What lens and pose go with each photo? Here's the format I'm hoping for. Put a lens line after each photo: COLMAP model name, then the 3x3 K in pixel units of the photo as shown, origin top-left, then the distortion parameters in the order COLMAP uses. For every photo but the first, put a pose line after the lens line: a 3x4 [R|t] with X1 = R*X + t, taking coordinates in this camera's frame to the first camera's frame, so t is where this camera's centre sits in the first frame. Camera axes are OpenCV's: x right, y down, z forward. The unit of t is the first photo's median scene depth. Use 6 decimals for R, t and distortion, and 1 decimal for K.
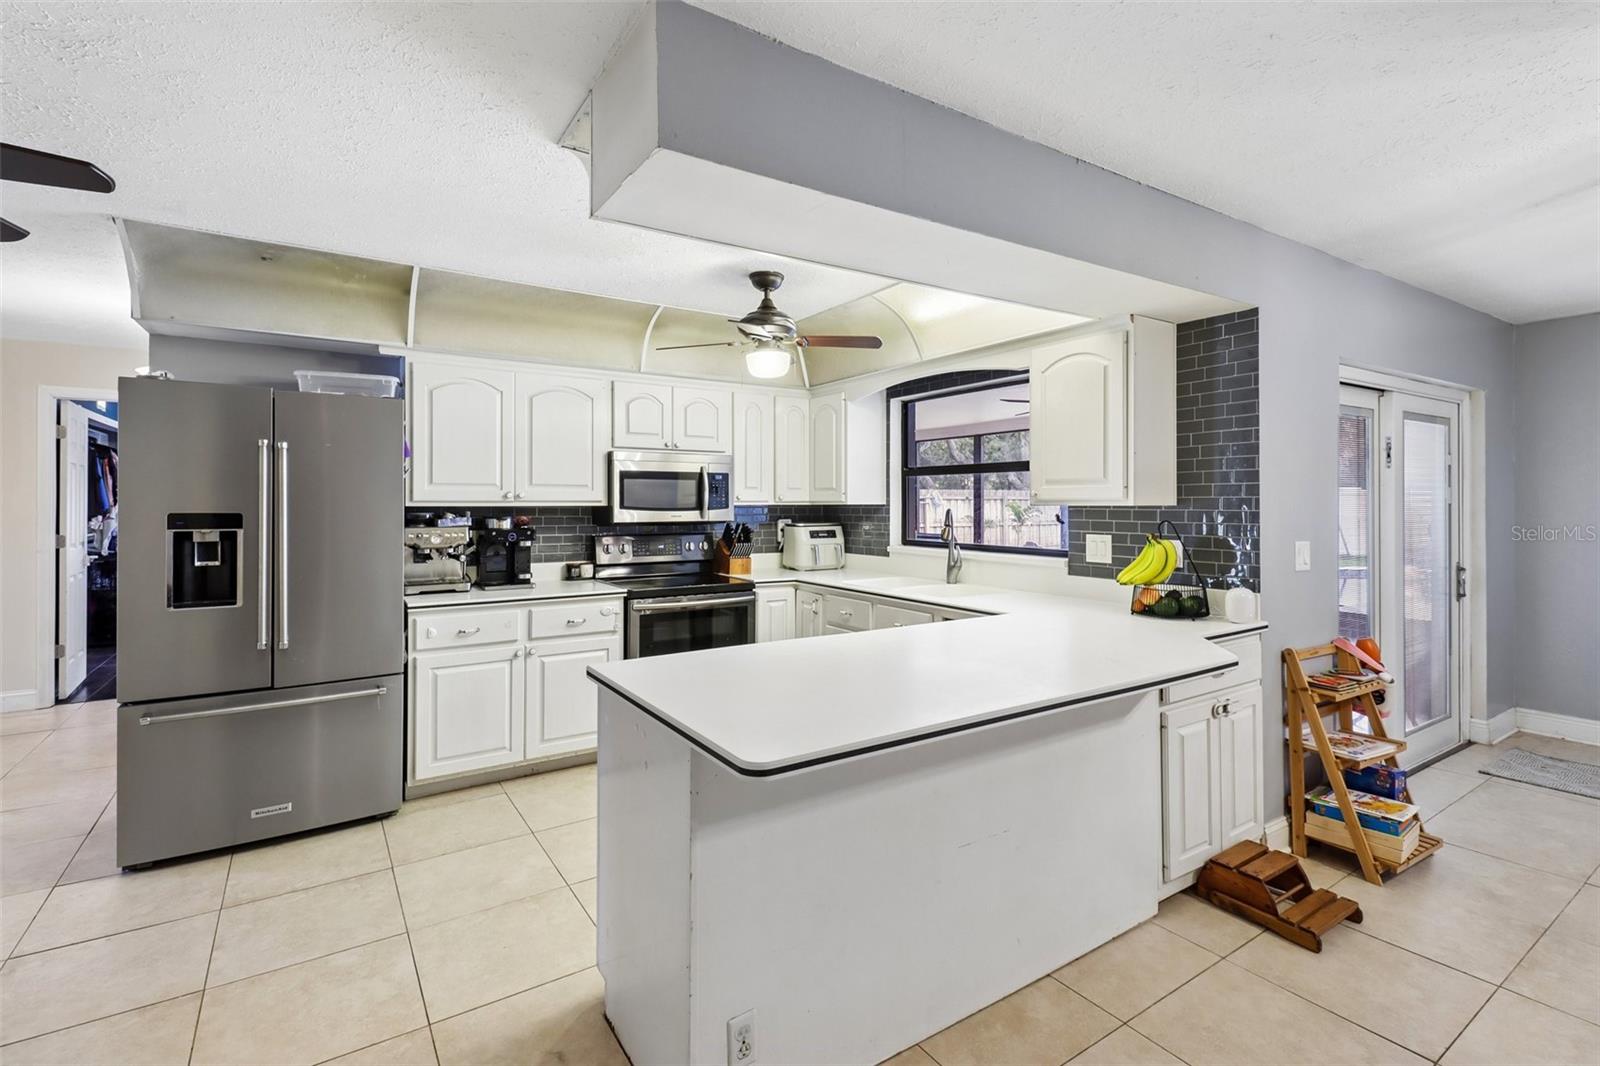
lens RADIAL K [[743.7, 0, 801.2], [0, 743.7, 515.9], [0, 0, 1]] dist [-0.001351, -0.000537]
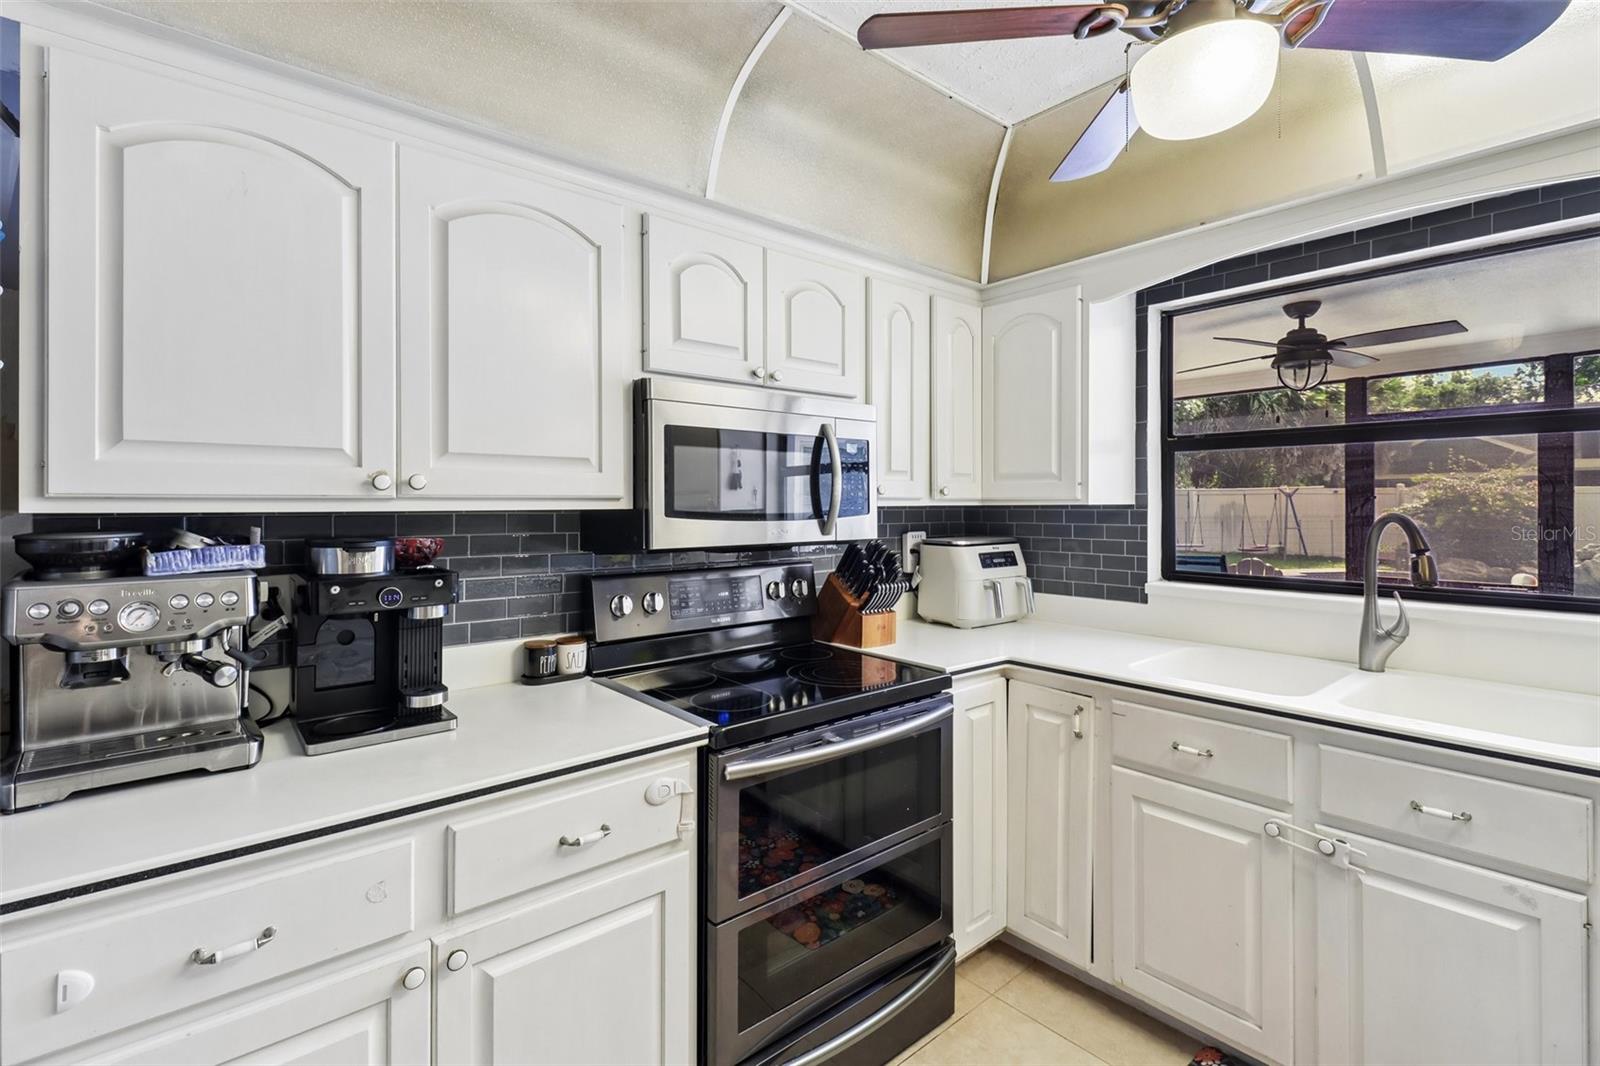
lens RADIAL K [[743.7, 0, 798.9], [0, 743.7, 509.0], [0, 0, 1]] dist [-0.001351, -0.000537]
pose [[0.991888, -0.002681, 0.127085, -0.221709], [0.003778, 0.999958, -0.008391, -0.009807], [-0.127057, 0.008803, 0.991856, 0.574385]]
